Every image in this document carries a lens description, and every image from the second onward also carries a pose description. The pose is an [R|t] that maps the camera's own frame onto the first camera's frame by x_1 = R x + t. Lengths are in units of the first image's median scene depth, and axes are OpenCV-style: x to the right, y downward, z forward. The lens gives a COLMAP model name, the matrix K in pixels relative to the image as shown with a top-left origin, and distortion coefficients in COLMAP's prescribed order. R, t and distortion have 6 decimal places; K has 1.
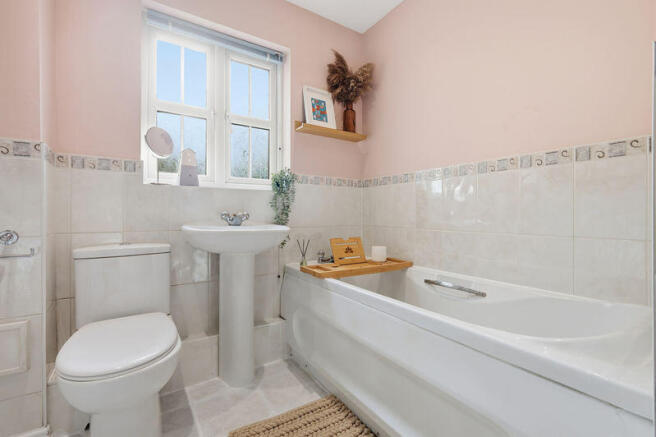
lens RADIAL K [[289.0, 0, 328.9], [0, 289.0, 213.7], [0, 0, 1]] dist [0.012035, -0.001094]
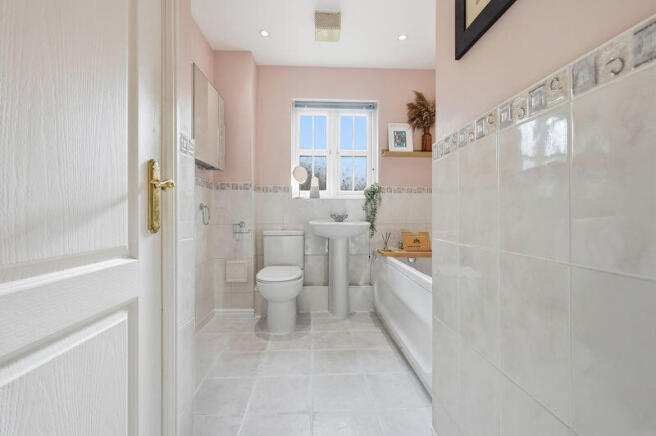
lens RADIAL K [[289.0, 0, 327.3], [0, 289.0, 215.4], [0, 0, 1]] dist [0.012035, -0.001094]
pose [[0.863622, 0.000260, -0.504139, 0.483952], [-0.002056, 0.999993, -0.003005, 0.012838], [0.504135, 0.003631, 0.863617, -0.478246]]
